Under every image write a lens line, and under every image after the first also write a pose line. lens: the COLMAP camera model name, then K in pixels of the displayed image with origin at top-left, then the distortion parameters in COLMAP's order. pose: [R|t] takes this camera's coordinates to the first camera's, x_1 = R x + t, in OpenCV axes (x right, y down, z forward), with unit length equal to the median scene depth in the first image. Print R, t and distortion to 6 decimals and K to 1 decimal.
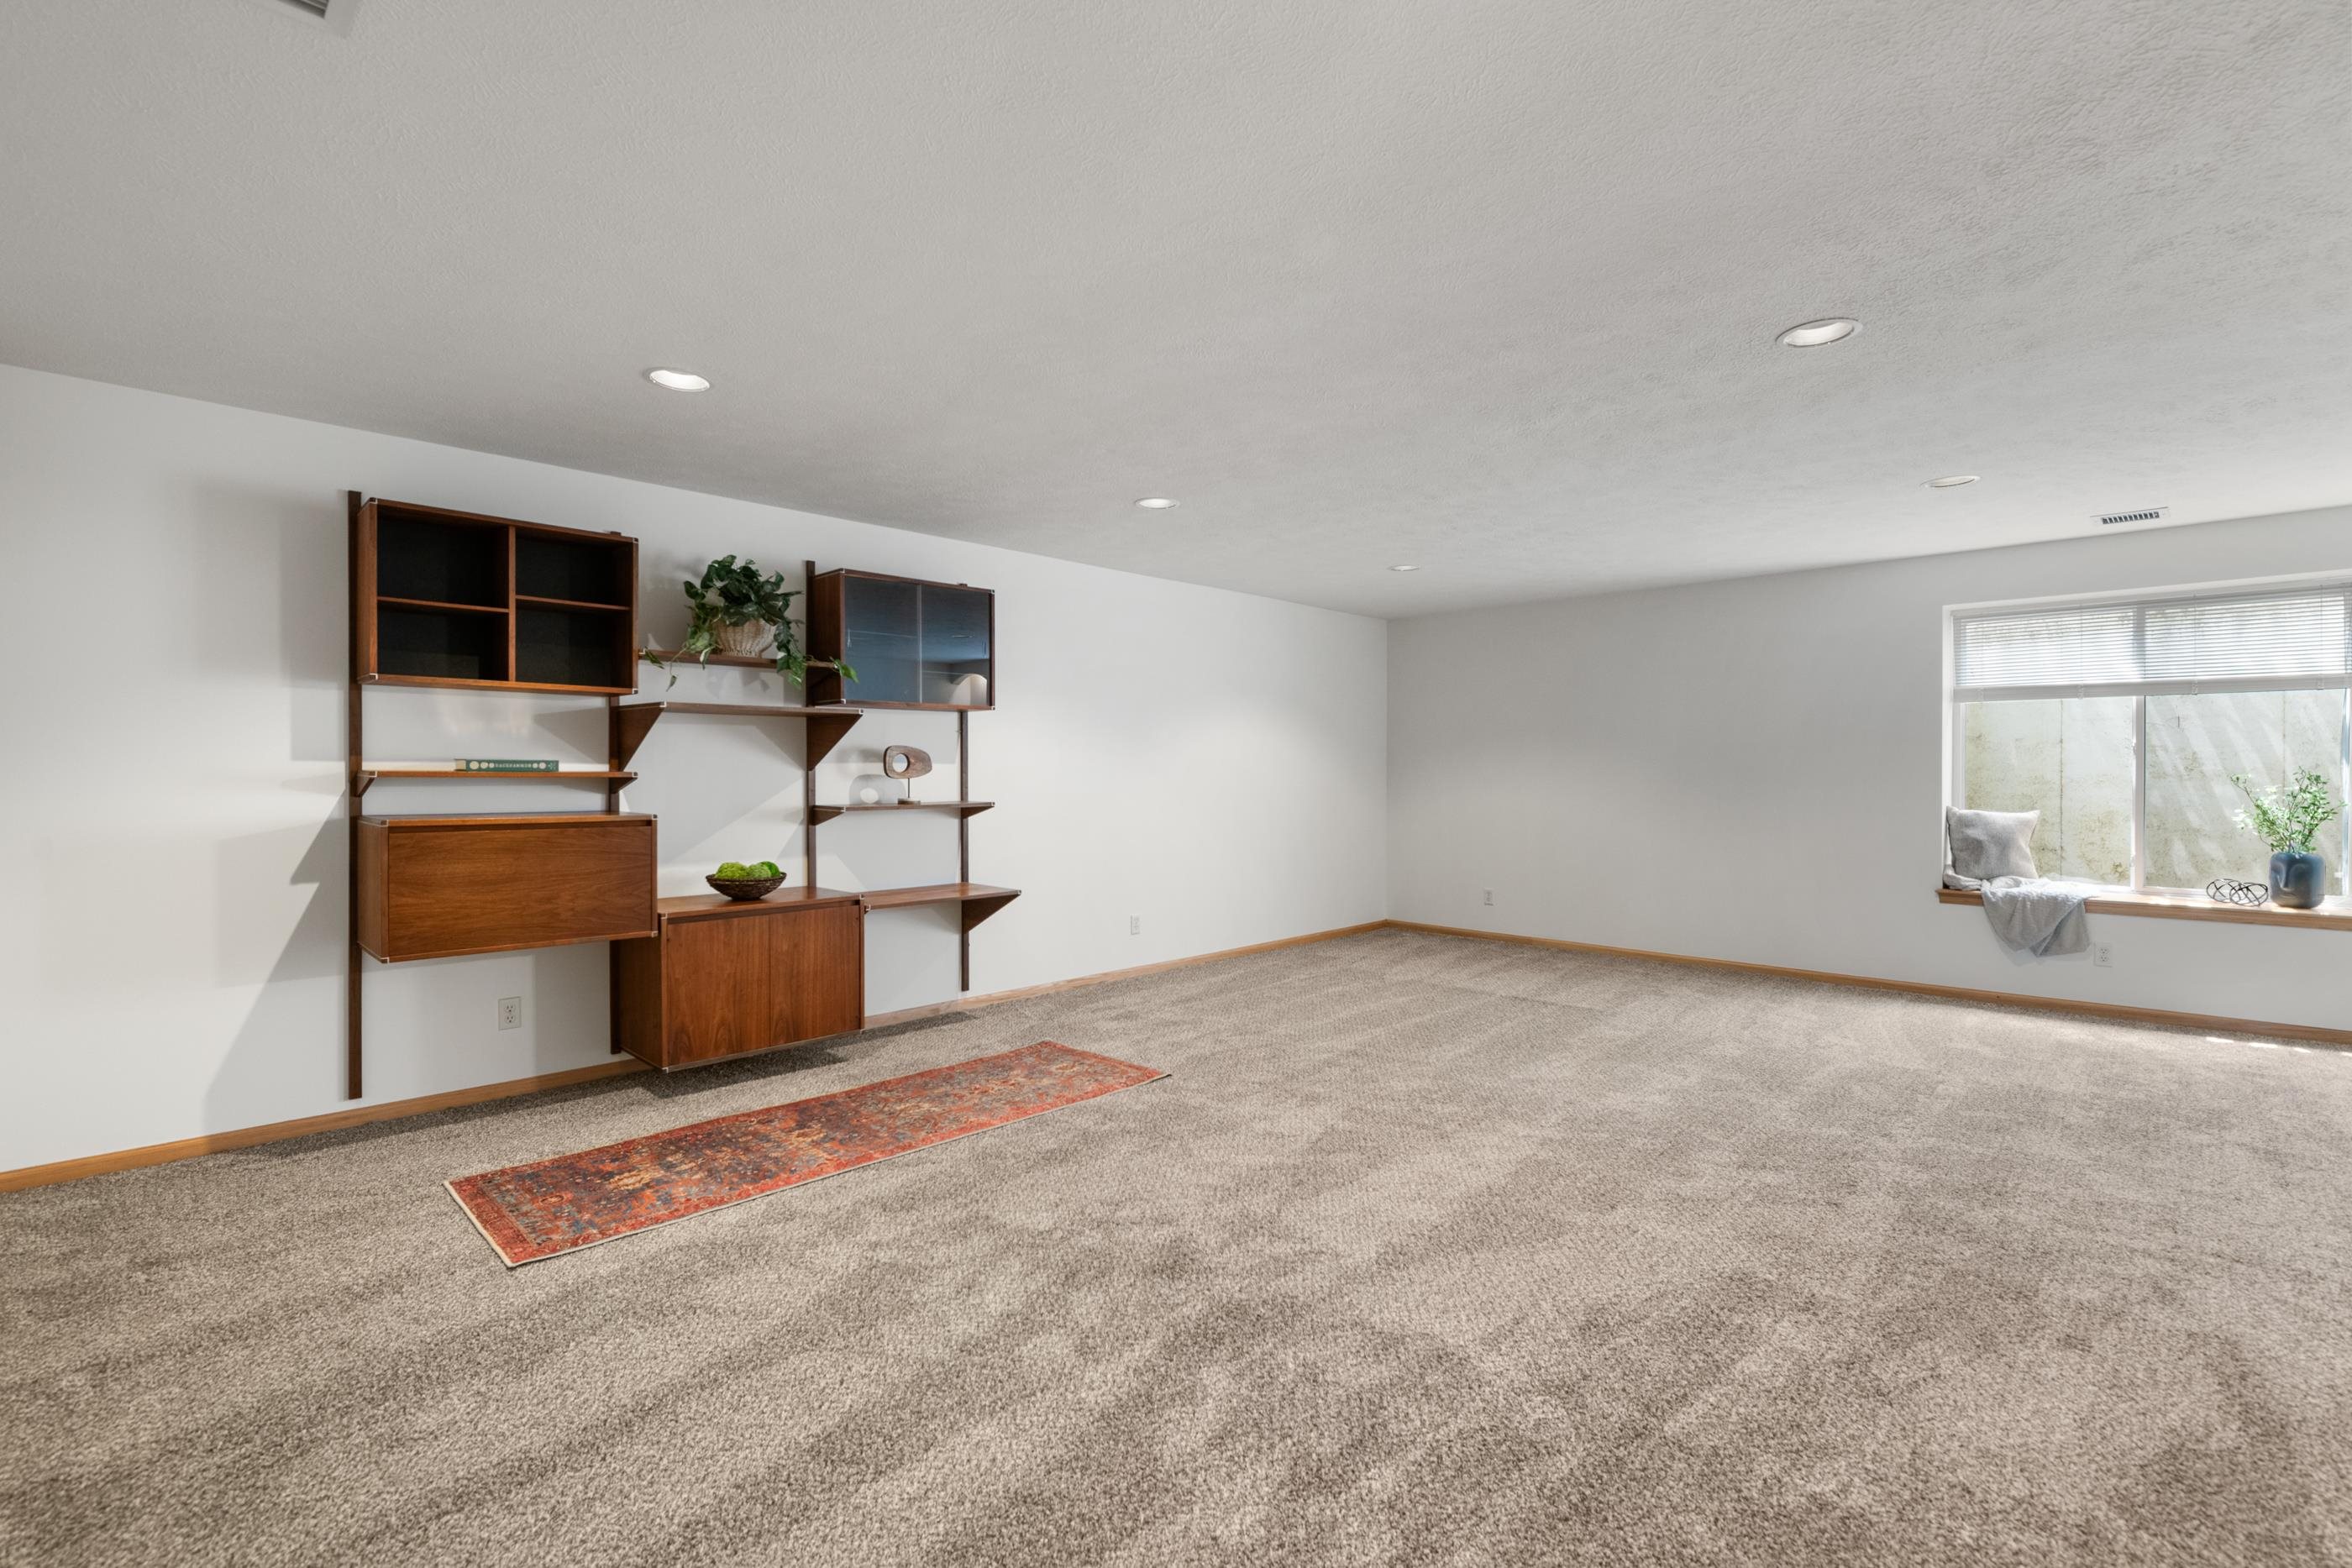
lens RADIAL K [[1062.3, 0, 1176.0], [0, 1062.3, 784.0], [0, 0, 1]] dist [0.000241, -0.000093]
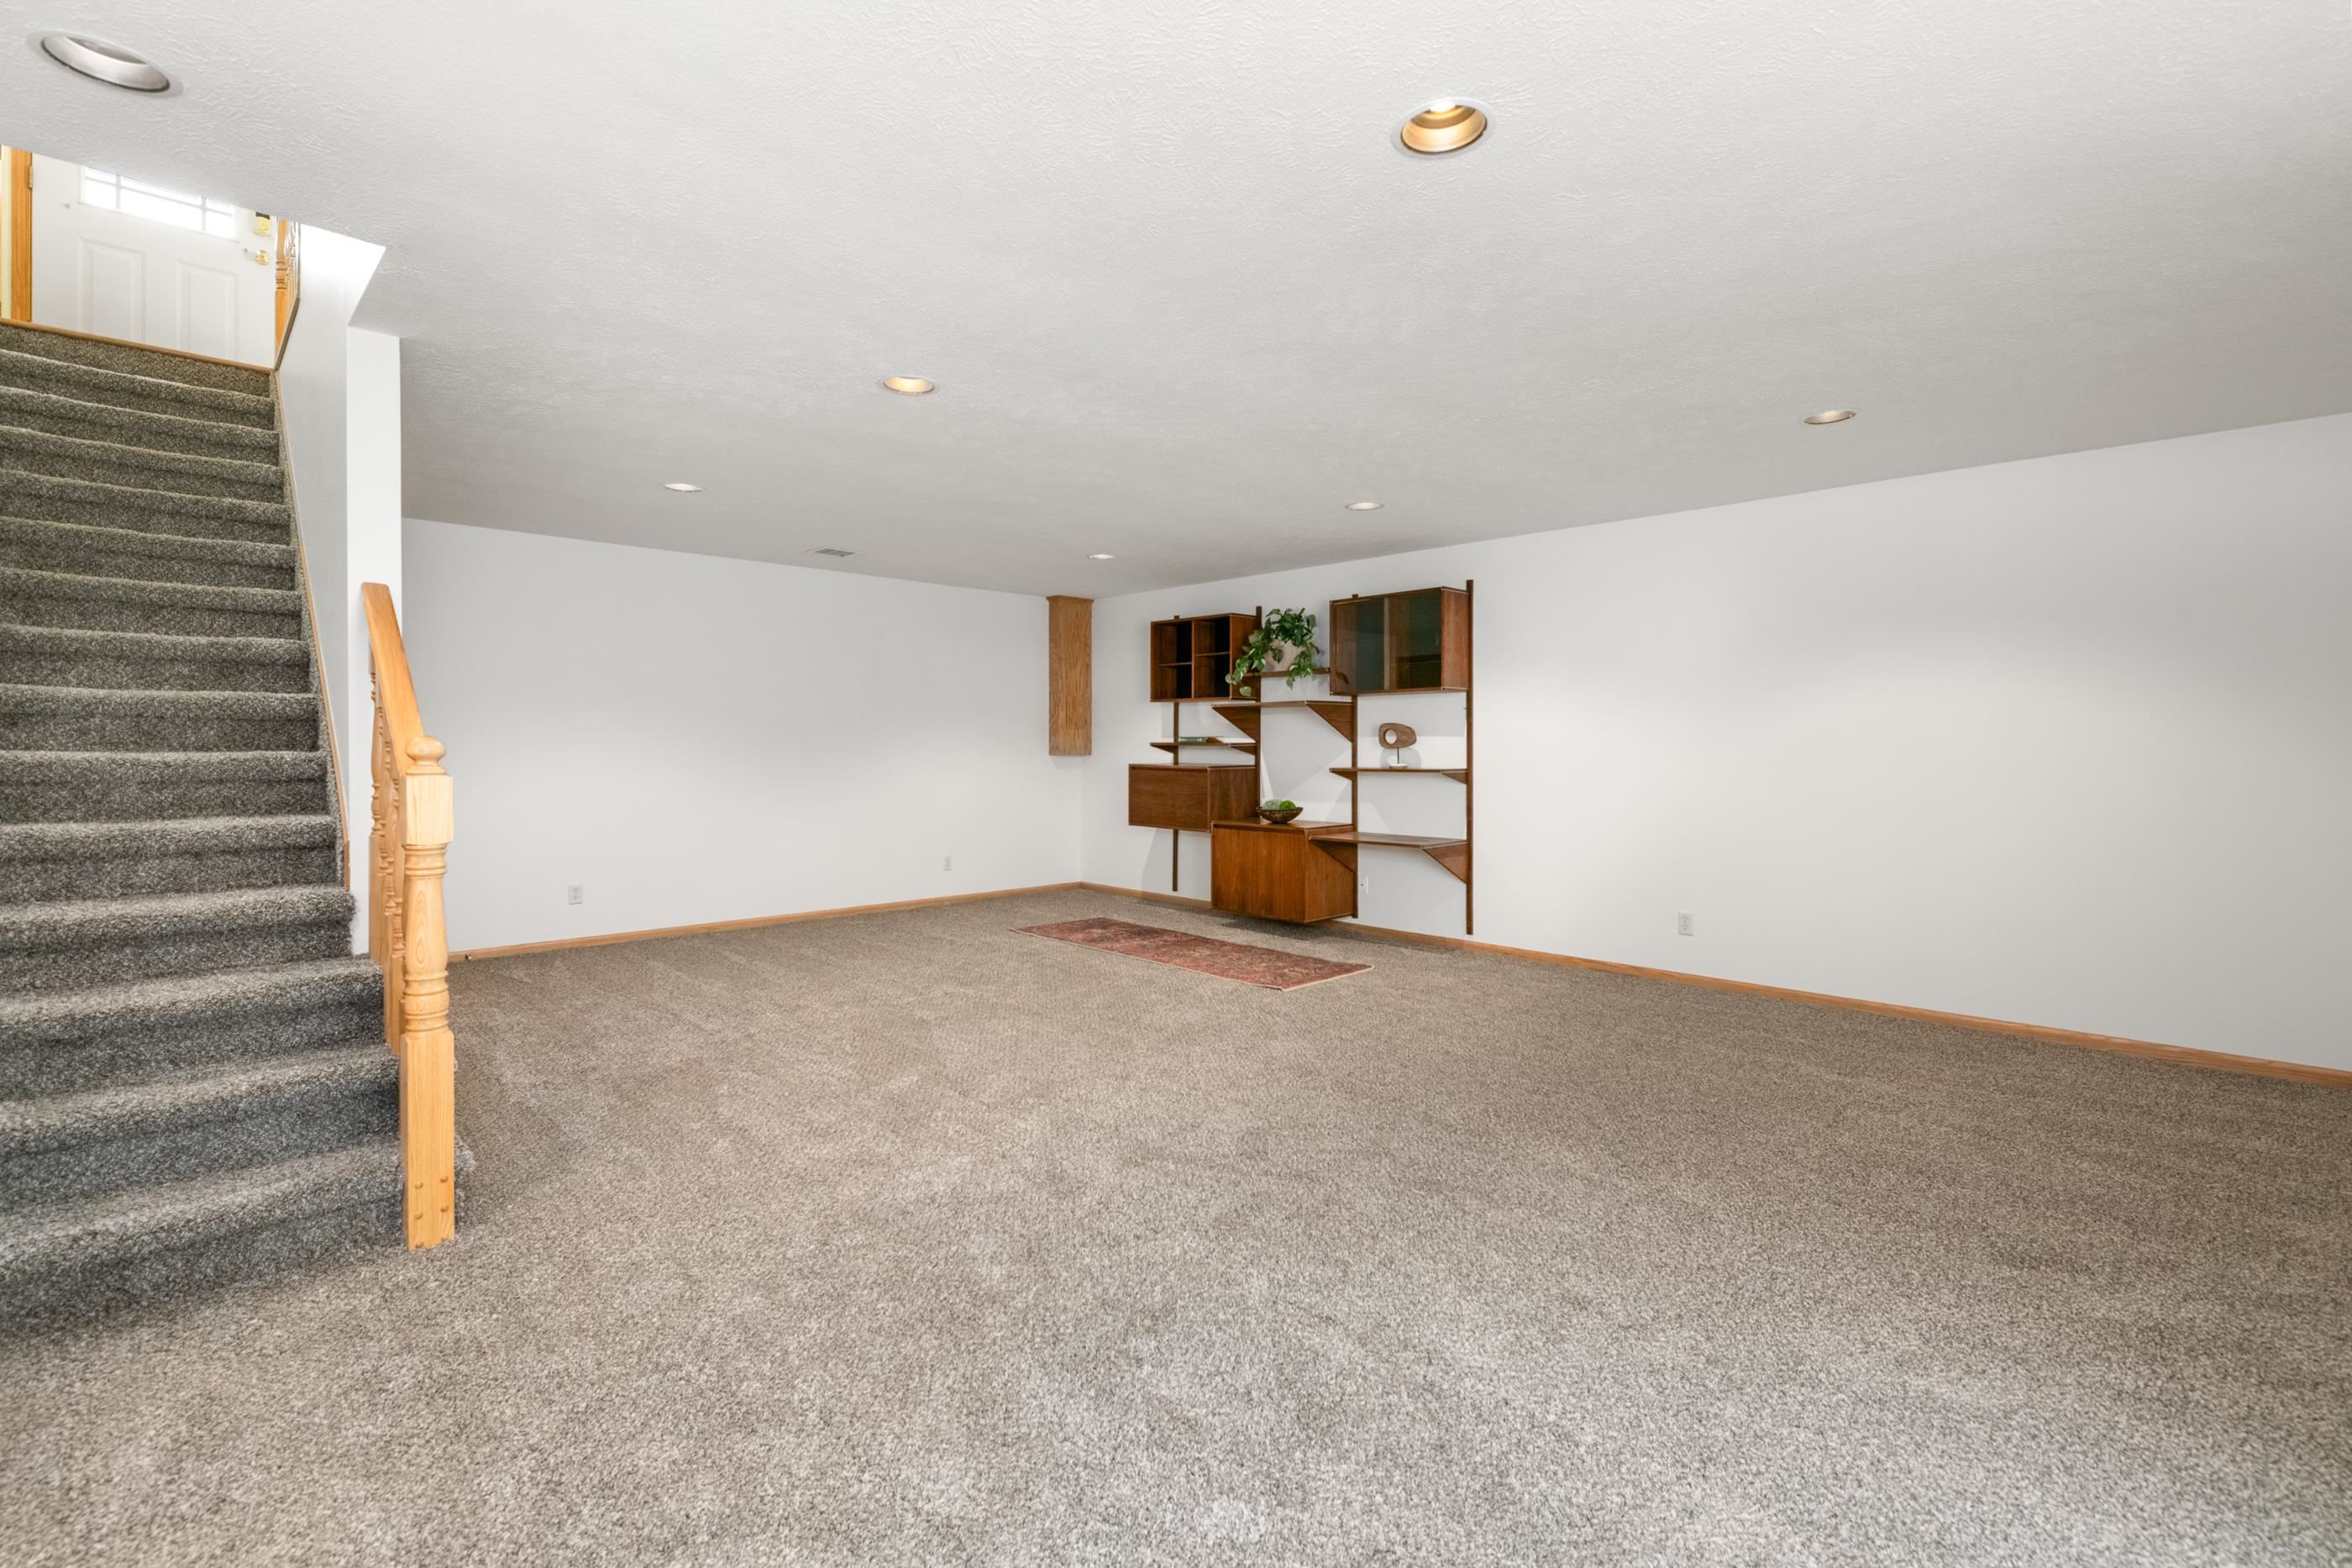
lens RADIAL K [[1048.8, 0, 1179.4], [0, 1048.8, 740.5], [0, 0, 1]] dist [0.000059, -0.000020]
pose [[-0.001976, 0.001117, -0.999997, 1.084936], [-0.014329, 0.999897, 0.001145, -0.013705], [0.999895, 0.014331, -0.001960, 0.789262]]
